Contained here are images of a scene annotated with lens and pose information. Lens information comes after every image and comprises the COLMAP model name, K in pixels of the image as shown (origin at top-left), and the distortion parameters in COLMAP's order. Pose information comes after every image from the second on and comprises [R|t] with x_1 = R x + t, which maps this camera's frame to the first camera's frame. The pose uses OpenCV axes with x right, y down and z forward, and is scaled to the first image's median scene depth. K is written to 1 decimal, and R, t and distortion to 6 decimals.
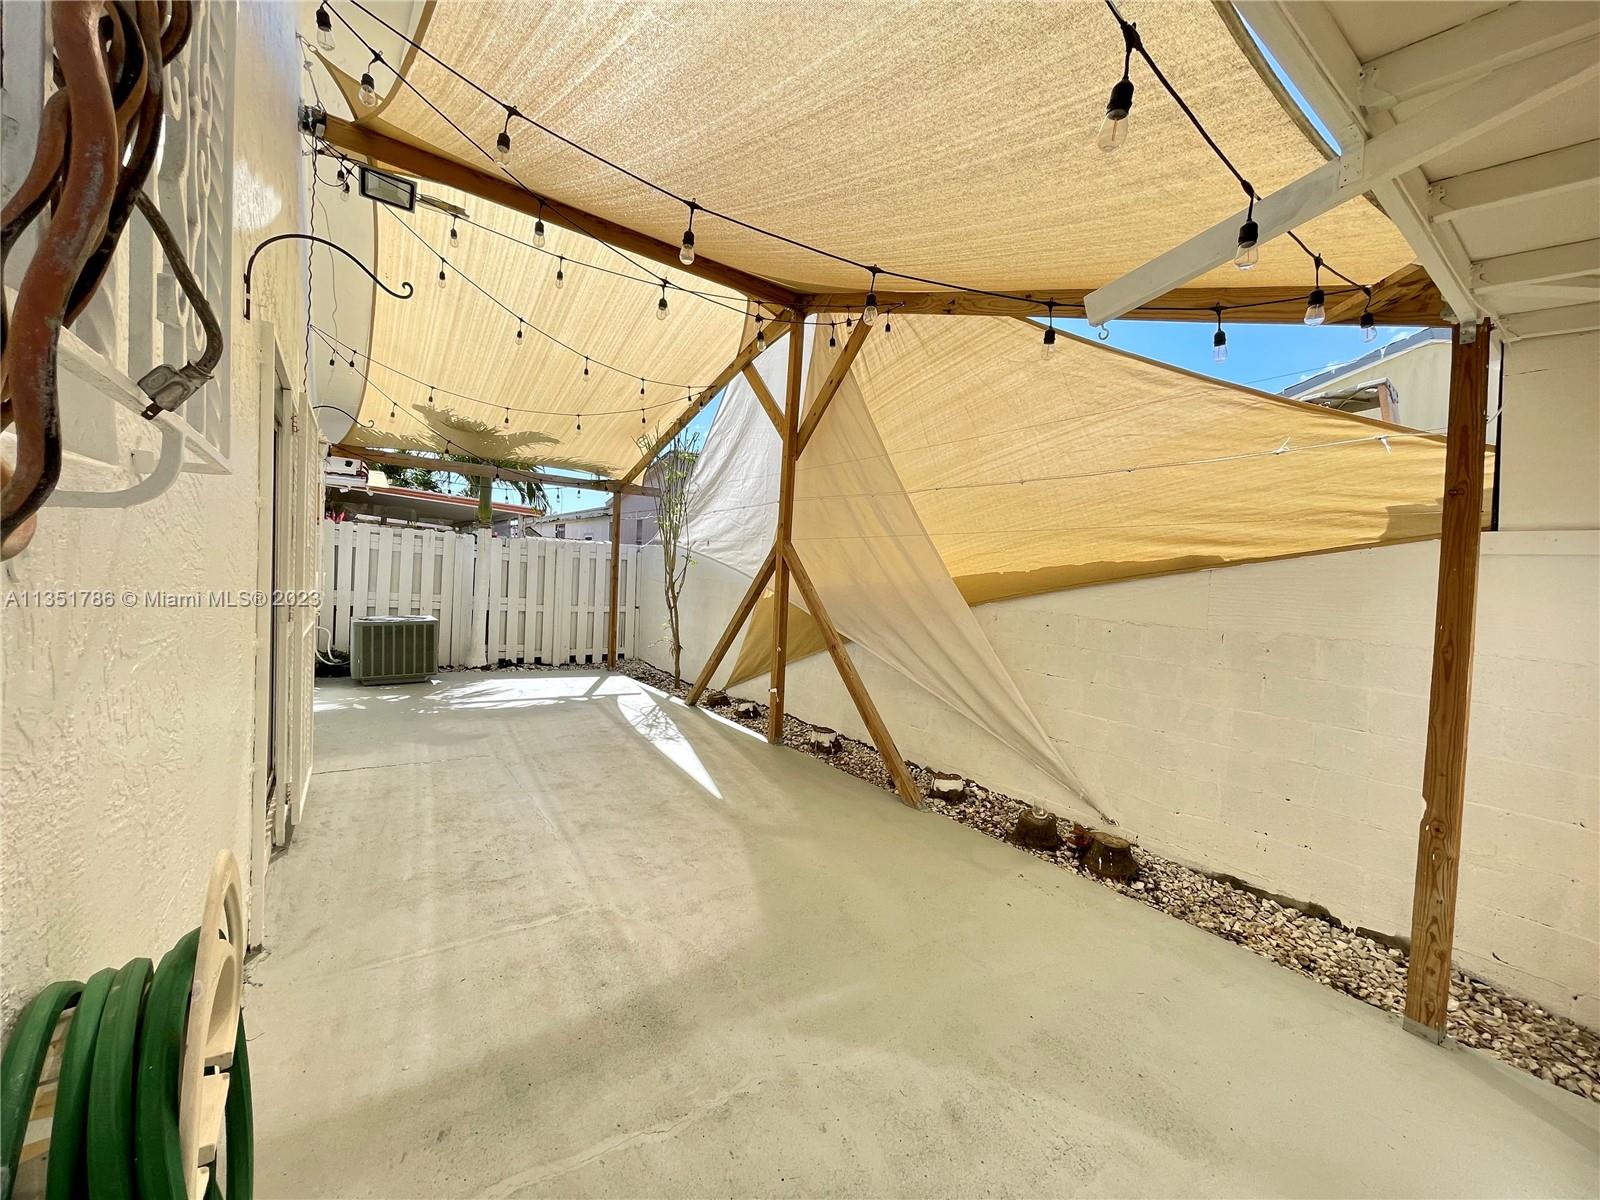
lens RADIAL K [[651.6, 0, 798.4], [0, 651.6, 591.3], [0, 0, 1]] dist [0.000637, 0.000012]
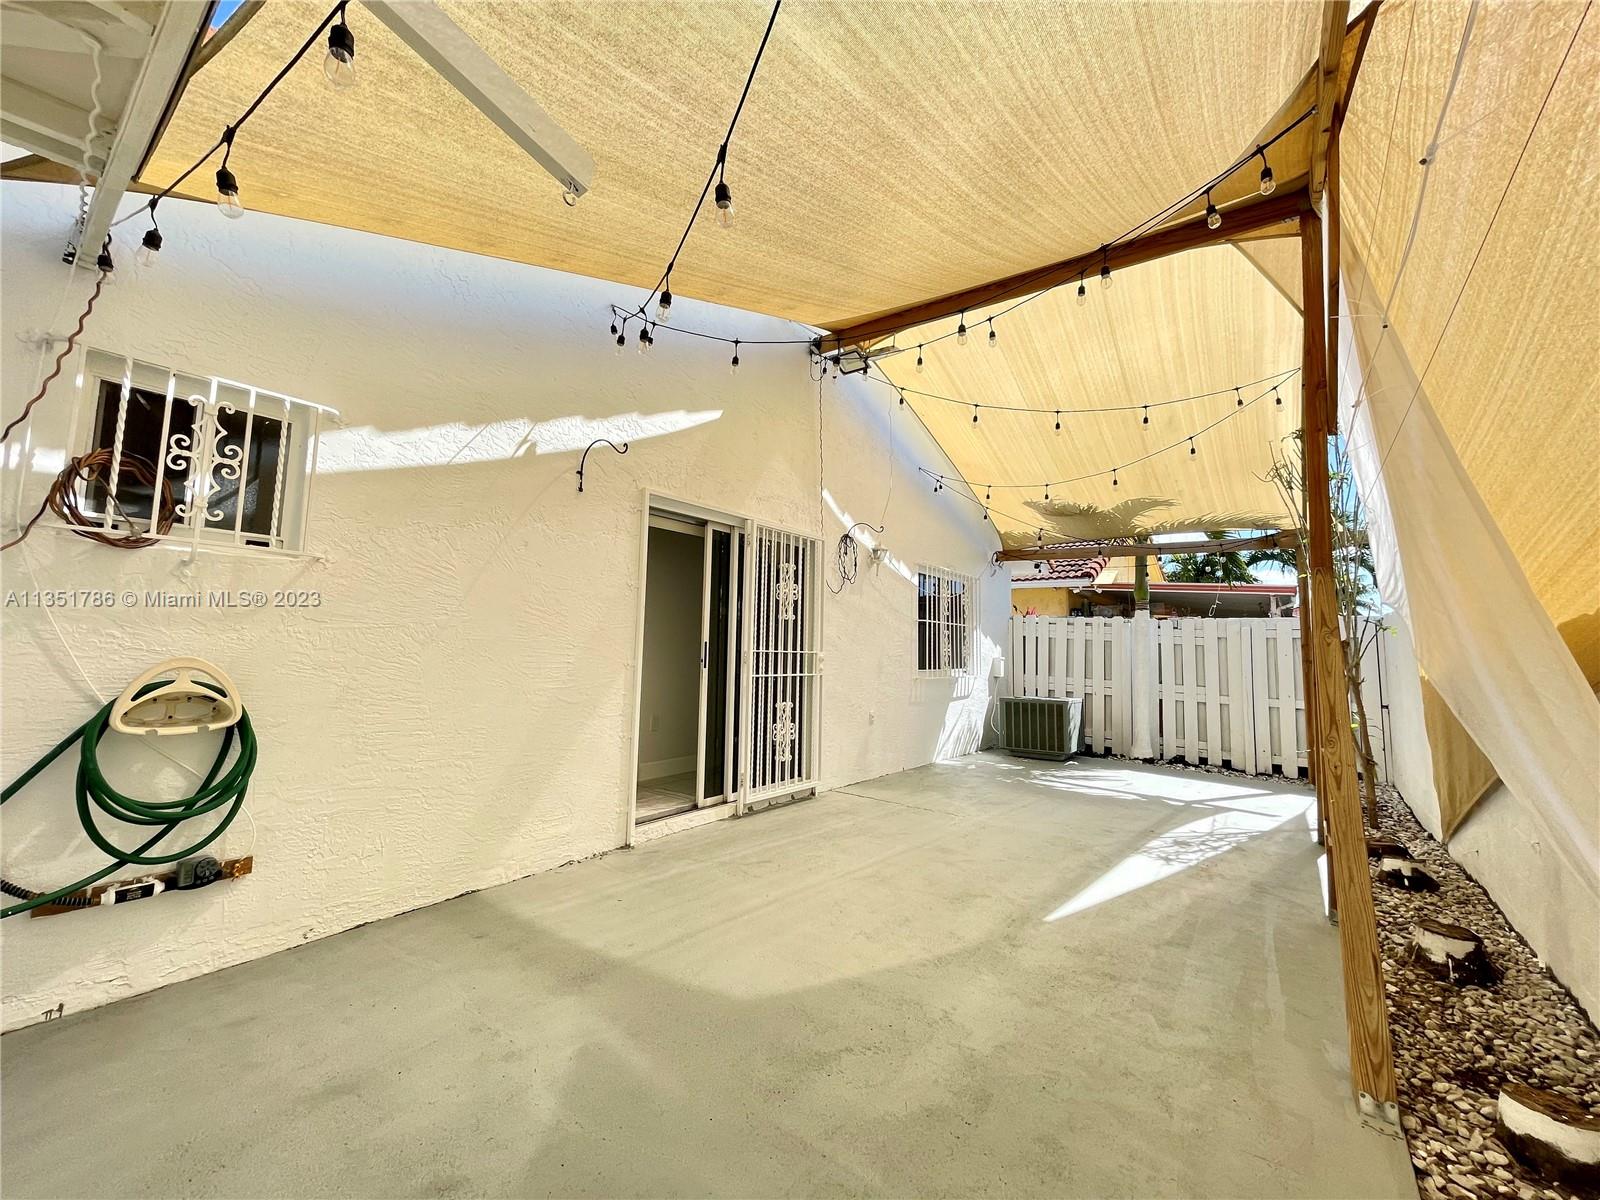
lens RADIAL K [[651.6, 0, 799.7], [0, 651.6, 594.9], [0, 0, 1]] dist [0.000637, 0.000012]
pose [[0.289874, -0.121134, -0.949368, 0.455125], [-0.040106, 0.989549, -0.138507, 0.054114], [0.956224, 0.078225, 0.281986, 0.409472]]
